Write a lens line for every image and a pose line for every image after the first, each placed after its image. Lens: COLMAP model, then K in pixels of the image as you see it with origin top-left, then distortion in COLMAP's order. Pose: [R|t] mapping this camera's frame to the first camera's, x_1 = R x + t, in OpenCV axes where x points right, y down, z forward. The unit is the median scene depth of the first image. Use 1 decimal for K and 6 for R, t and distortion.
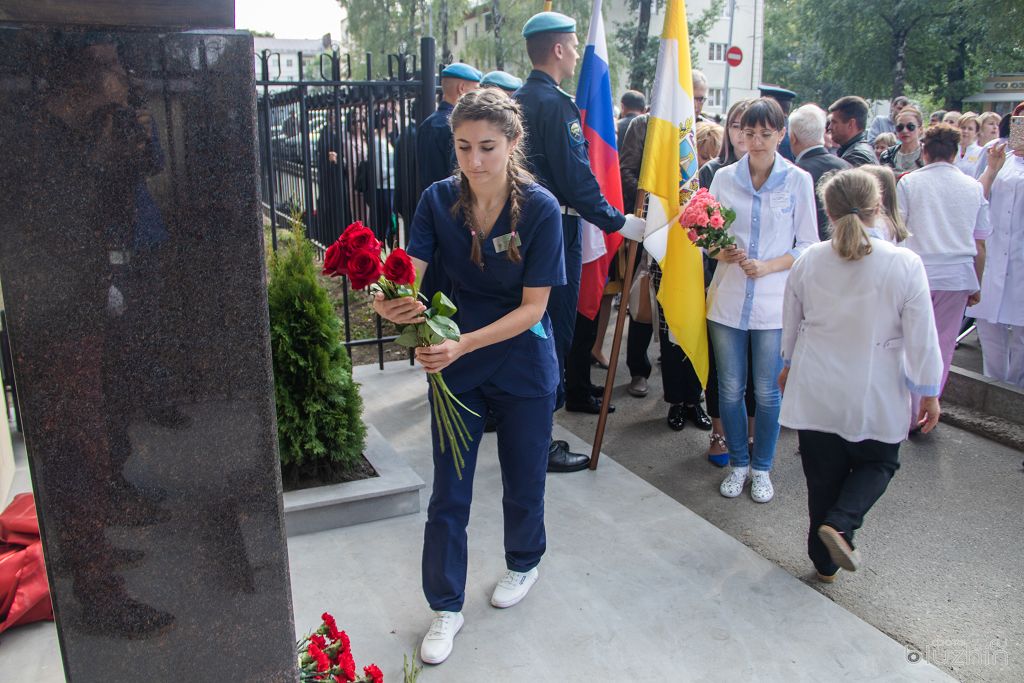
lens RADIAL K [[871.8, 0, 511.4], [0, 871.8, 340.4], [0, 0, 1]] dist [-0.106573, -0.004159]
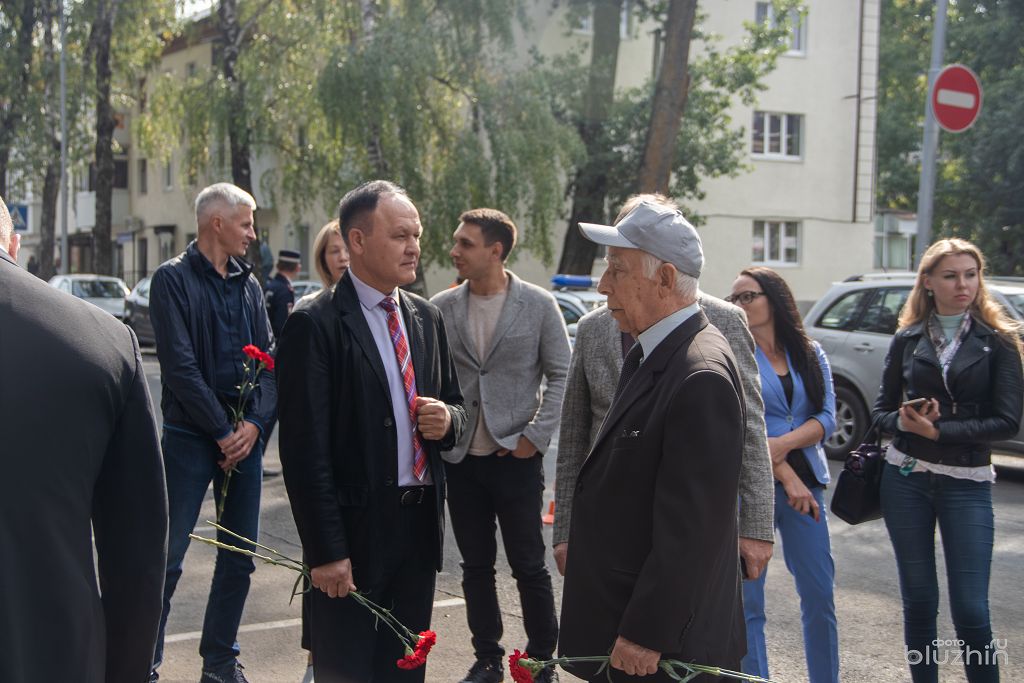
lens RADIAL K [[1714.9, 0, 511.9], [0, 1714.9, 342.1], [0, 0, 1]] dist [0.306282, 0.000000]
pose [[0.992405, 0.008105, 0.122746, 0.013140], [0.018847, 0.976028, -0.216828, -0.062834], [-0.121561, 0.217494, 0.968462, 0.241658]]
